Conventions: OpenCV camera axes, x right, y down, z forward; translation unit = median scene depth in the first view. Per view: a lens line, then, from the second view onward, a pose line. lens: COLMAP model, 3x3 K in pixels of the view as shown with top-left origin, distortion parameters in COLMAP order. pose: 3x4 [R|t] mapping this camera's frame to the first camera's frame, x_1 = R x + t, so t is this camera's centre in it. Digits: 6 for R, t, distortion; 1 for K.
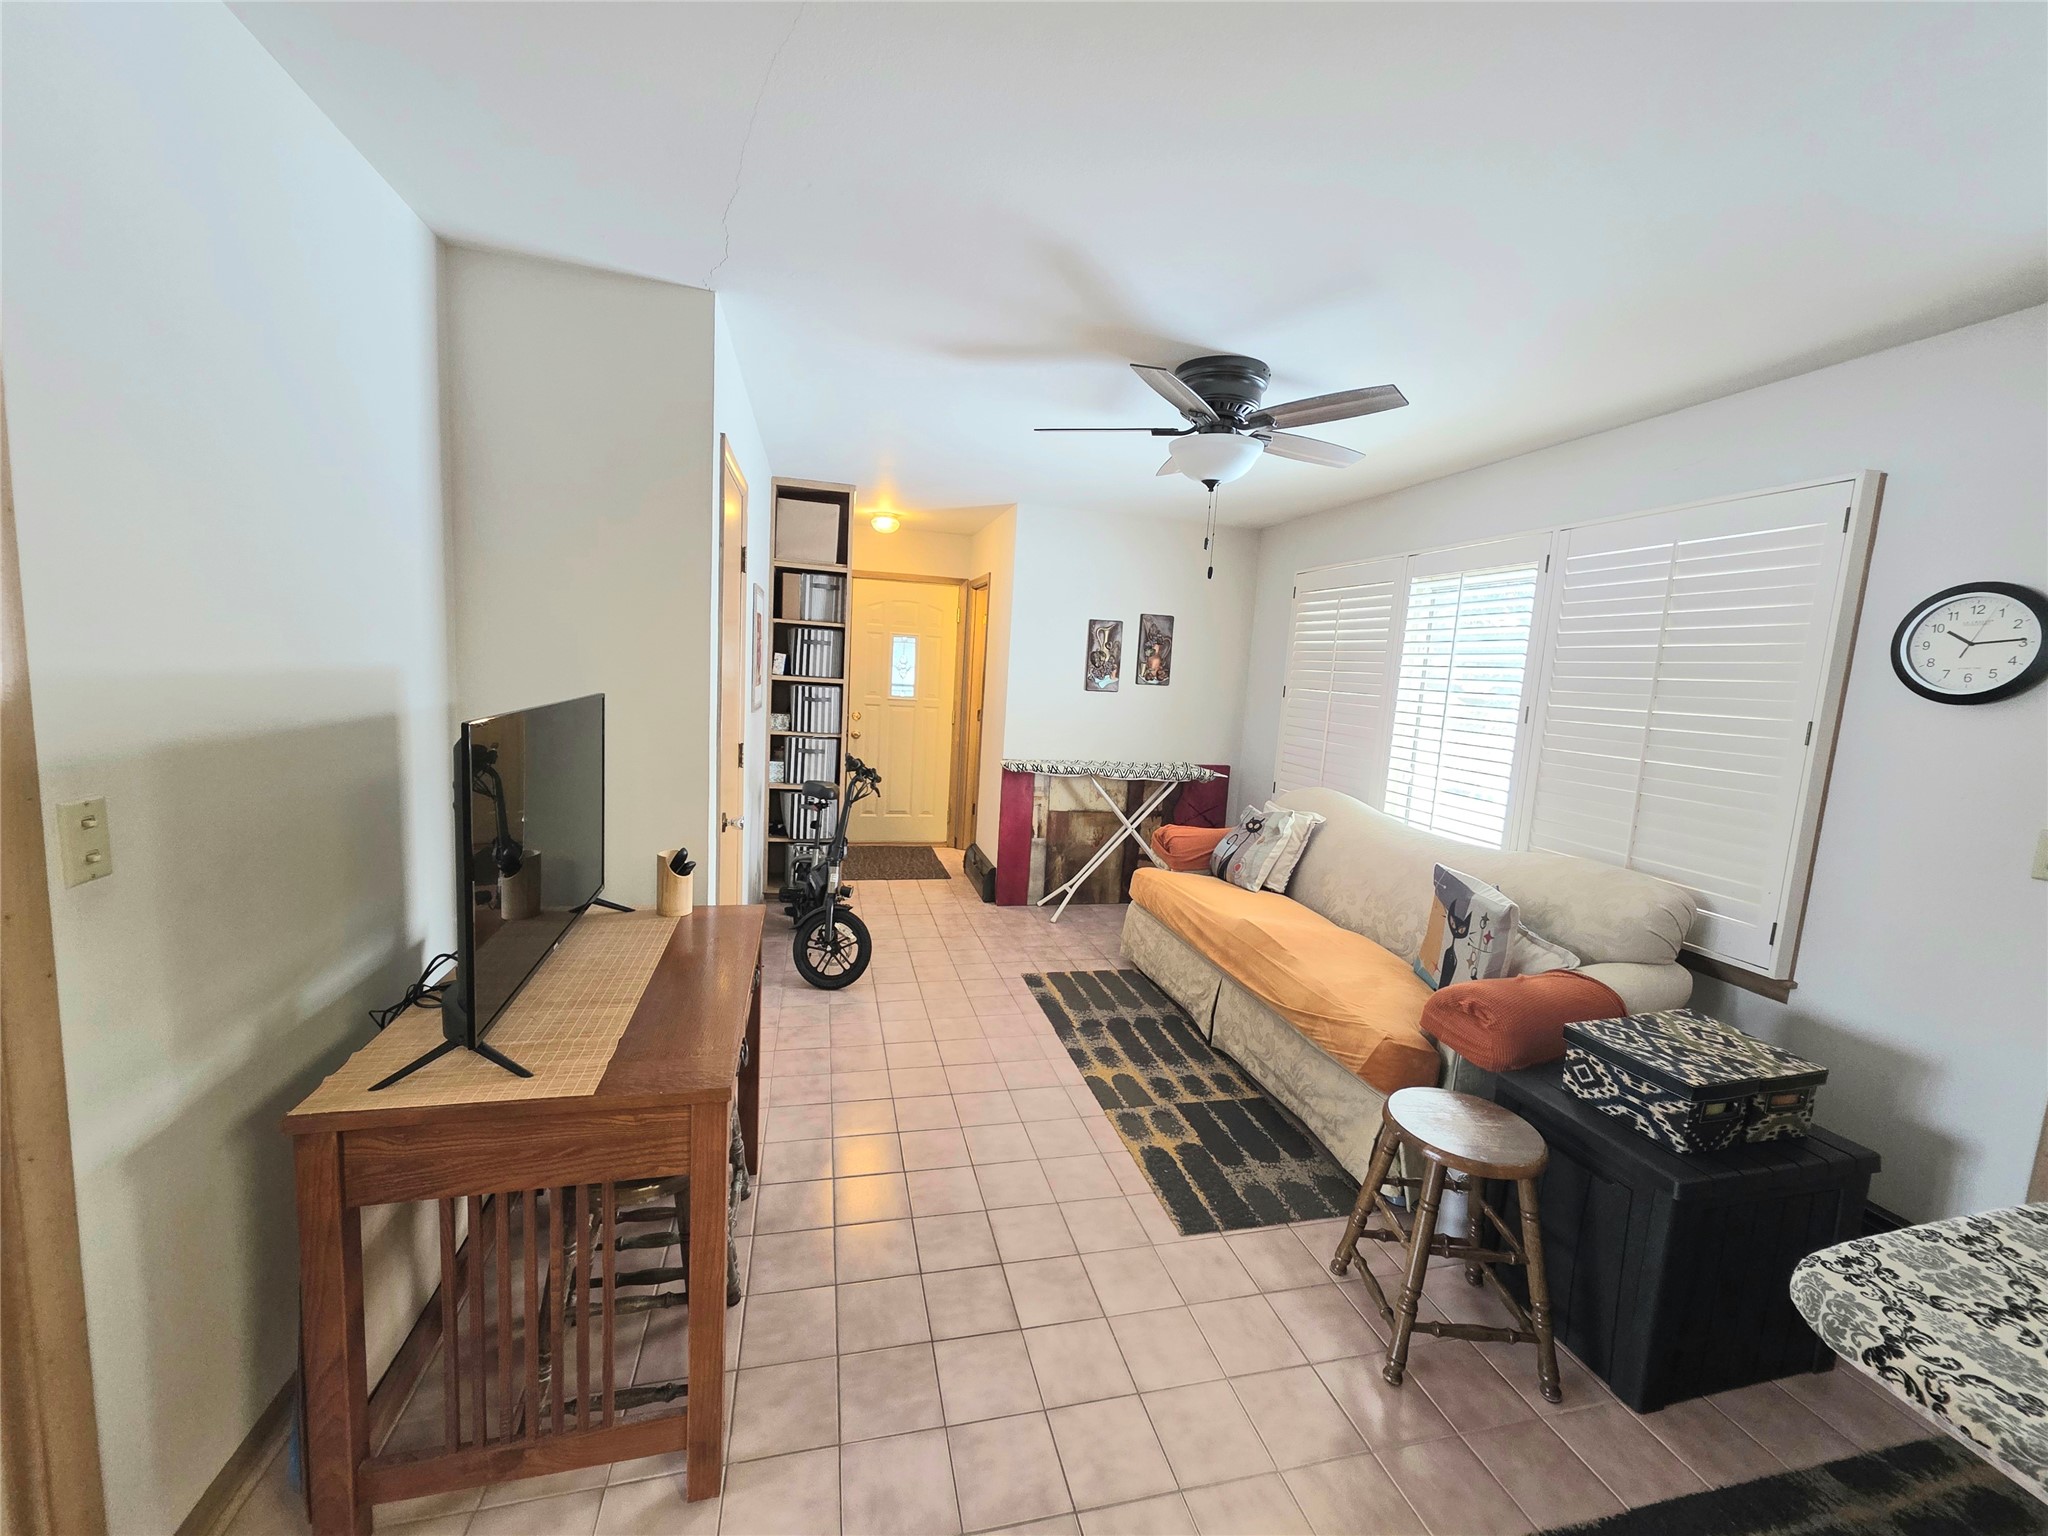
lens RADIAL K [[824.2, 0, 1017.7], [0, 824.2, 766.2], [0, 0, 1]] dist [0.000076, -0.000055]
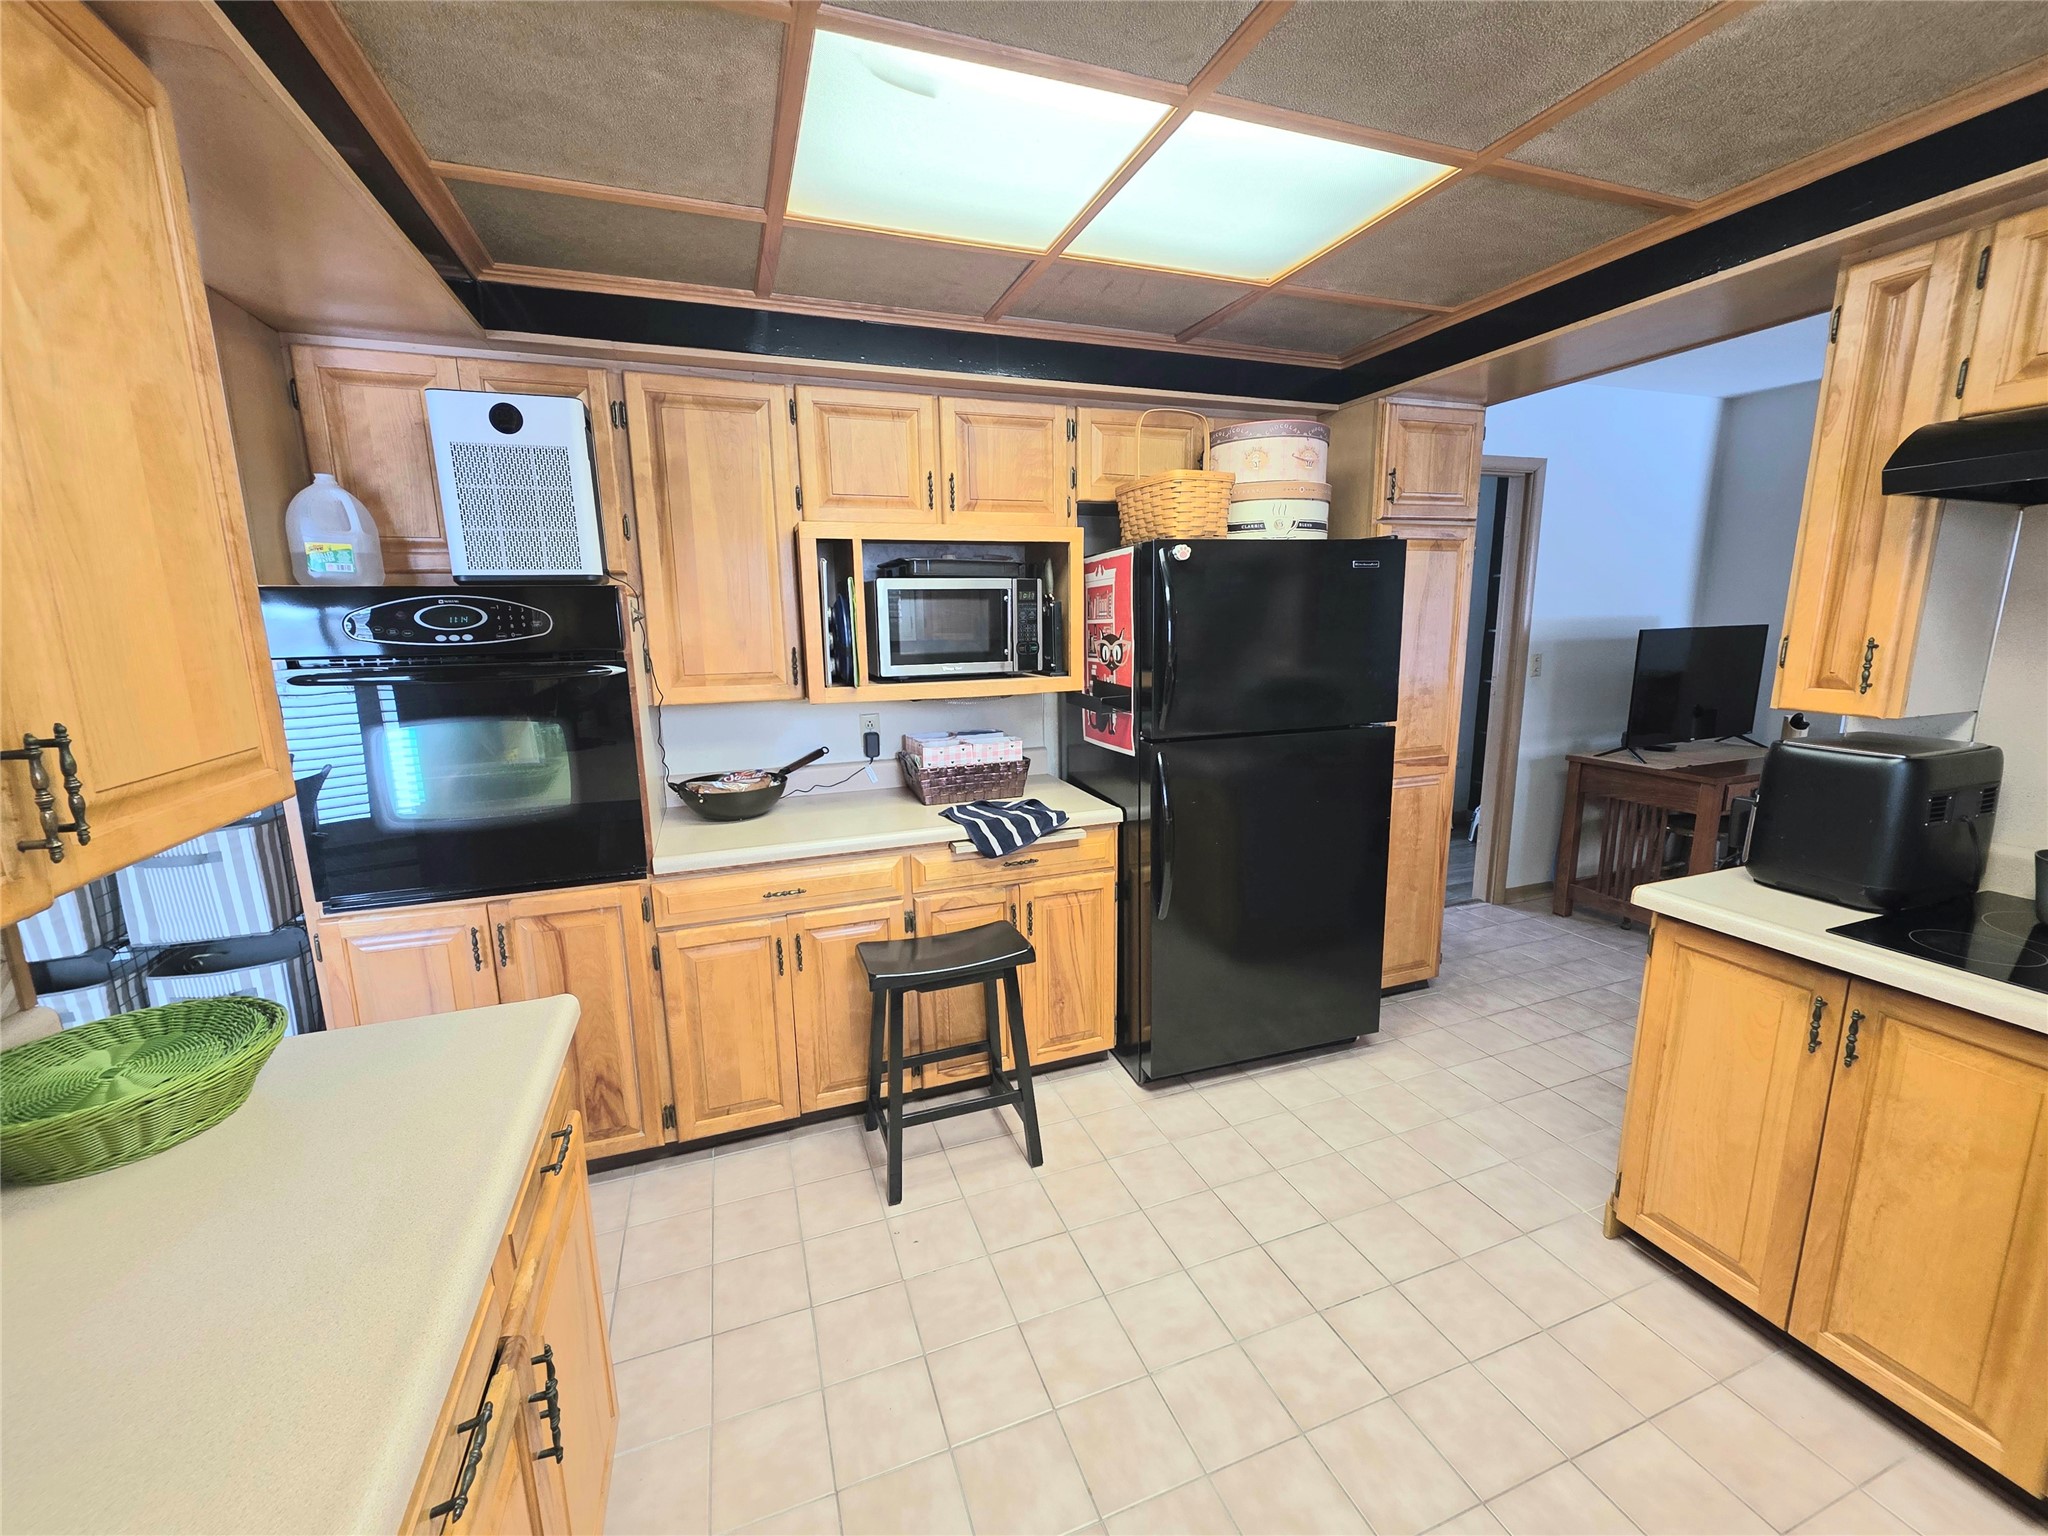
lens RADIAL K [[824.2, 0, 1017.7], [0, 824.2, 766.2], [0, 0, 1]] dist [0.000076, -0.000055]
pose [[0.111305, 0.128178, -0.985485, 1.807982], [-0.098839, 0.988158, 0.117363, 0.273378], [0.988859, 0.084342, 0.122656, -1.334994]]
